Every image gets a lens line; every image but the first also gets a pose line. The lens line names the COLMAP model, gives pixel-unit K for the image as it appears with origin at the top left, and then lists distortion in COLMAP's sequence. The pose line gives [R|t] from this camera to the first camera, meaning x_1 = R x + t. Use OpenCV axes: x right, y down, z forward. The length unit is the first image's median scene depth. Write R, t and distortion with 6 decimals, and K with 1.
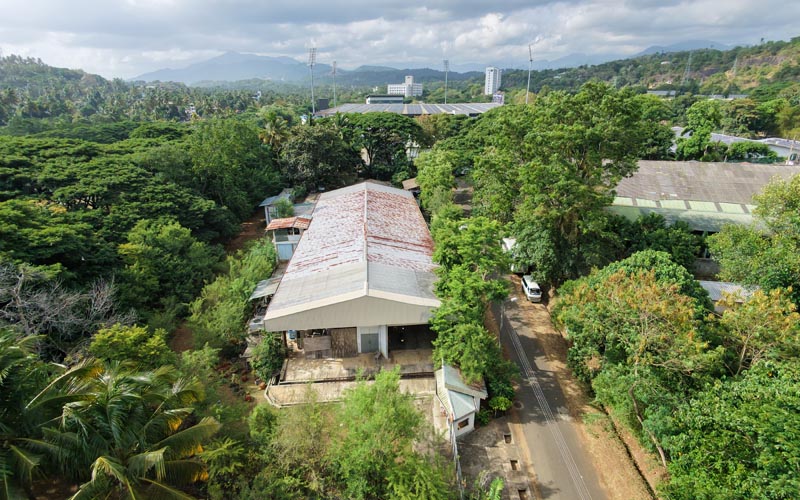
lens RADIAL K [[378.5, 0, 400.2], [0, 378.5, 250.1], [0, 0, 1]] dist [-0.001472, 0.001236]
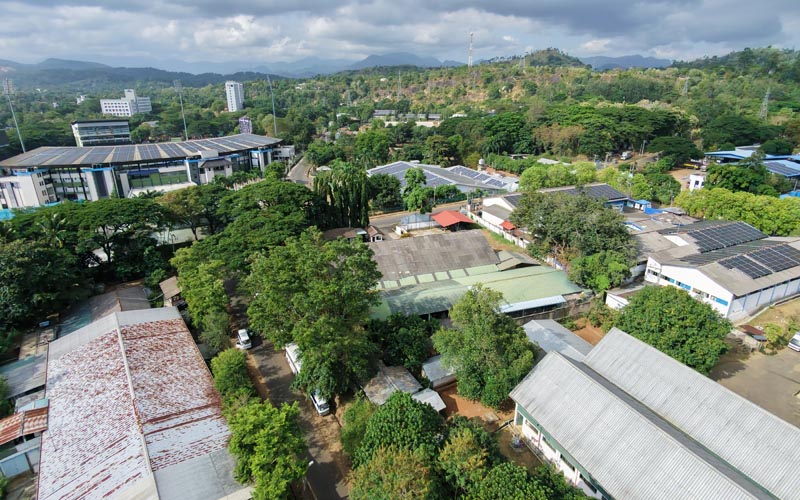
lens RADIAL K [[378.5, 0, 400.1], [0, 378.5, 248.8], [0, 0, 1]] dist [-0.001472, 0.001236]
pose [[0.821215, -0.166623, 0.545749, -0.002028], [0.169728, 0.984455, 0.045168, -0.233777], [-0.544791, 0.055536, 0.836731, -0.075338]]
